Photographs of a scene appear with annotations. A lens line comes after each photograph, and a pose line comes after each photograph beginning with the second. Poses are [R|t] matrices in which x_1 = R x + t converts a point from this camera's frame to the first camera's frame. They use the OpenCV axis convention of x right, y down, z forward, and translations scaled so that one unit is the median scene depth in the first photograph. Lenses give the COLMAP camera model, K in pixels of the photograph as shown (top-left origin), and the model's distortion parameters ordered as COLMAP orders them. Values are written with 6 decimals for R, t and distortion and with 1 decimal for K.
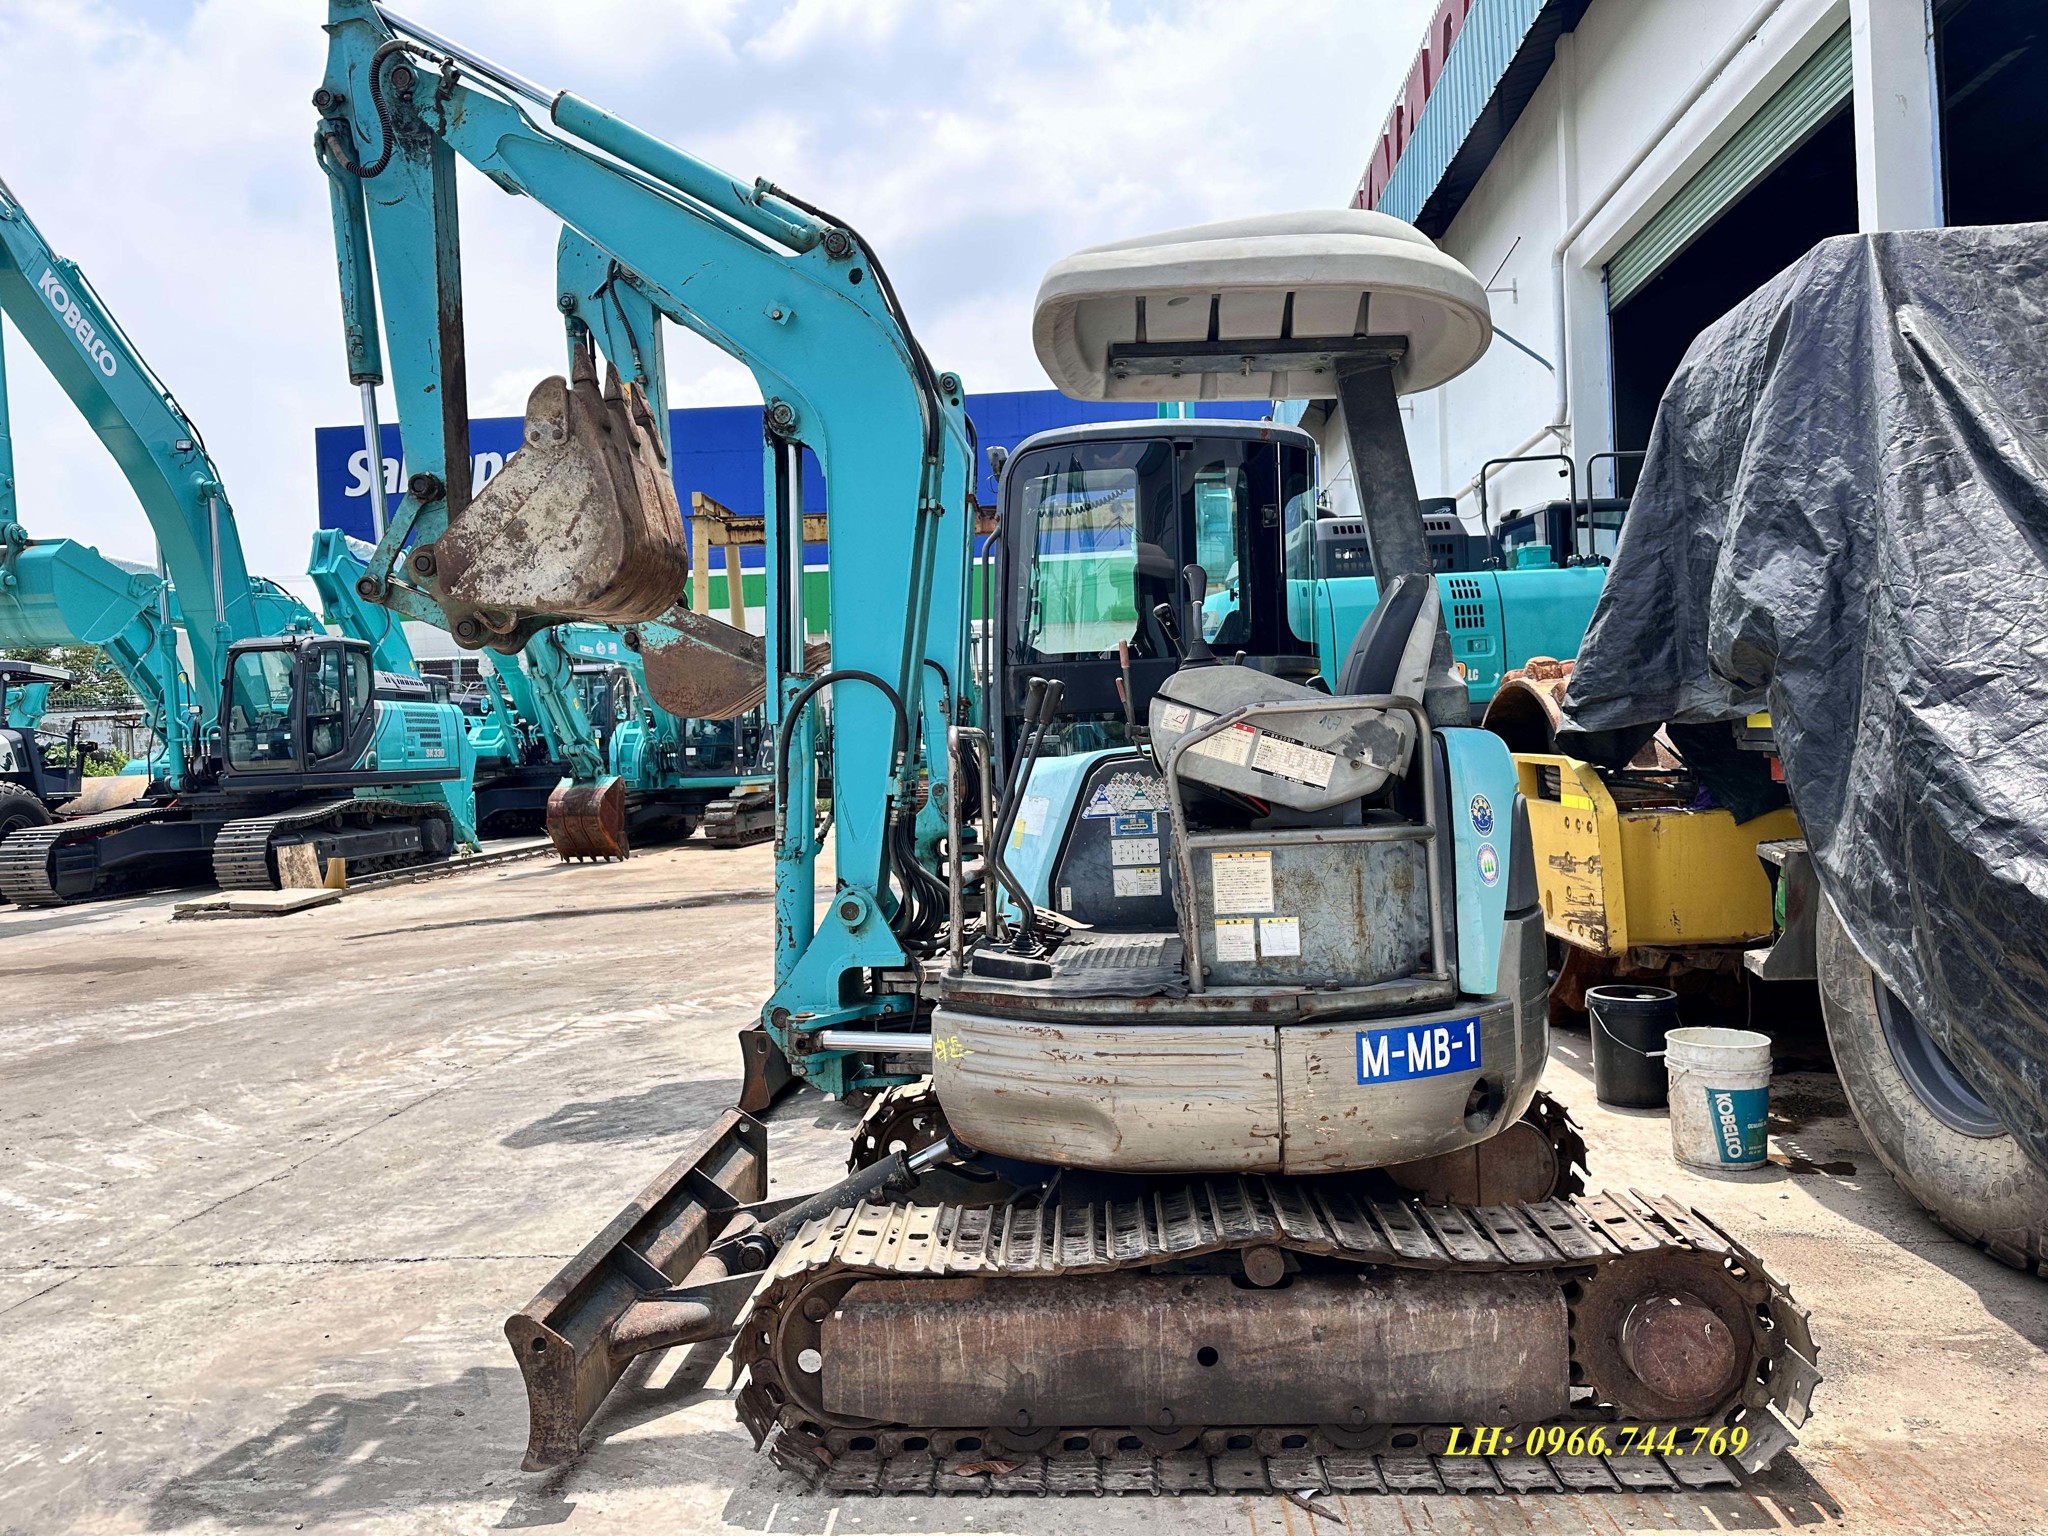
lens RADIAL K [[1459.0, 0, 1024.0], [0, 1459.0, 768.0], [0, 0, 1]] dist [0.060331, -0.083273]
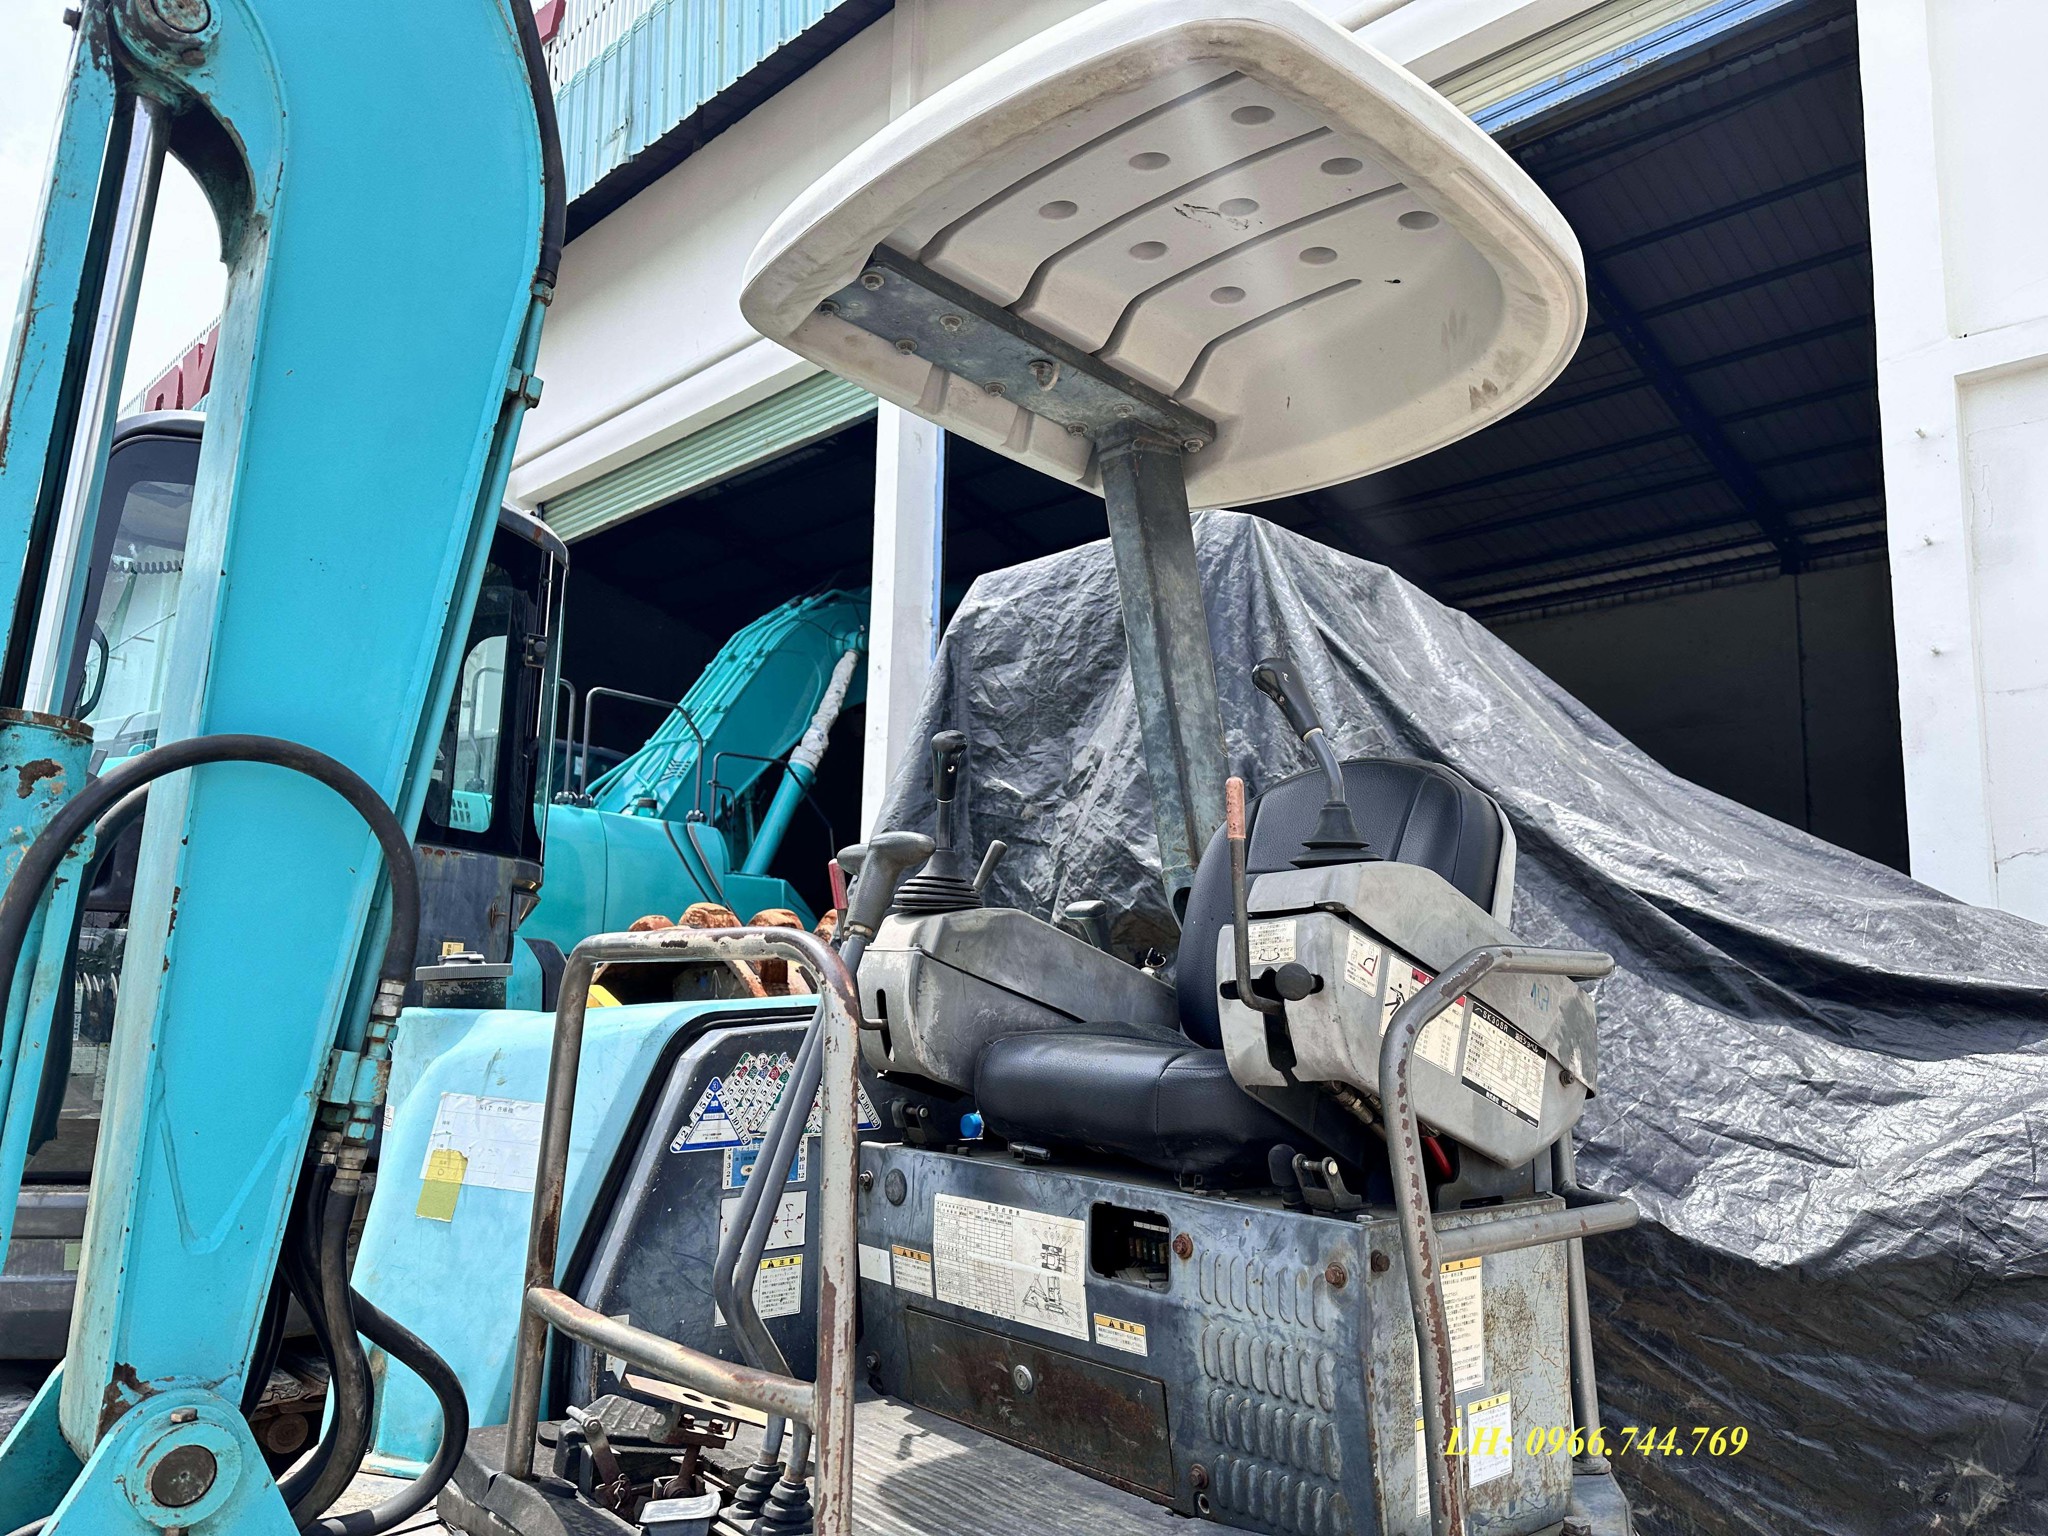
lens RADIAL K [[1430.2, 0, 1024.0], [0, 1430.2, 768.0], [0, 0, 1]] dist [0.104011, -0.180118]
pose [[0.654192, 0.180045, 0.734586, -0.314019], [-0.047955, 0.979172, -0.197286, 0.000506], [-0.754807, 0.093836, 0.649201, 0.773717]]
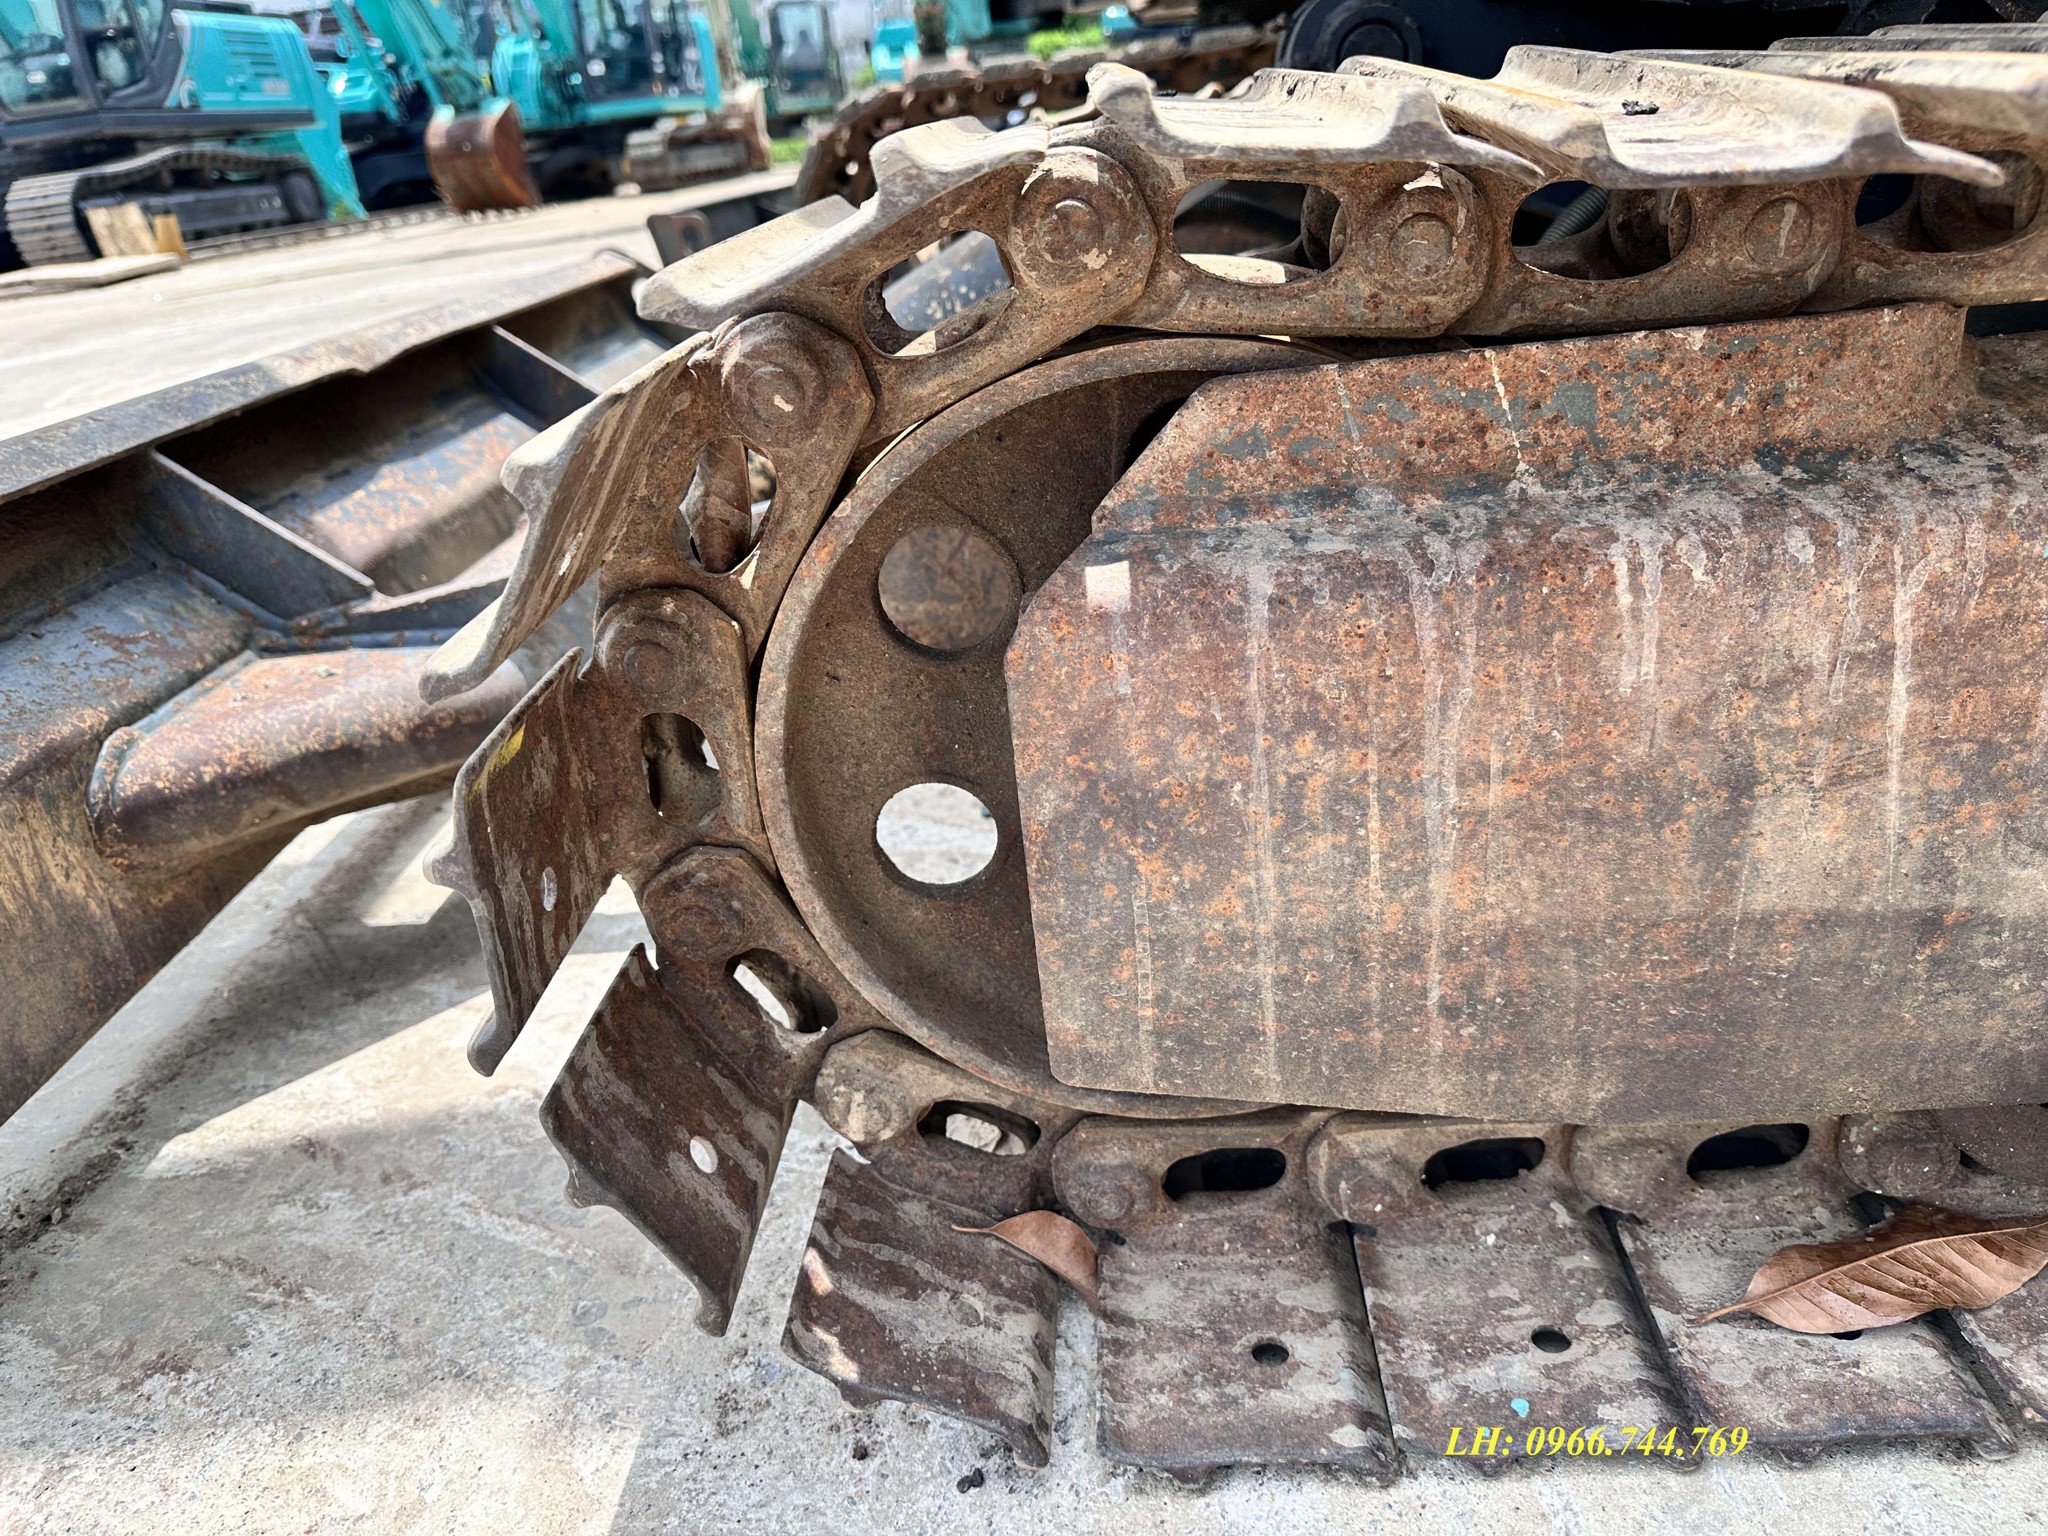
lens RADIAL K [[1575.2, 0, 1024.0], [0, 1575.2, 768.0], [0, 0, 1]] dist [-0.003784, -0.003014]
pose [[0.997236, -0.072420, -0.016613, -0.130992], [0.073222, 0.919902, 0.385253, 0.317198], [-0.012617, -0.385404, 0.922662, 0.816864]]
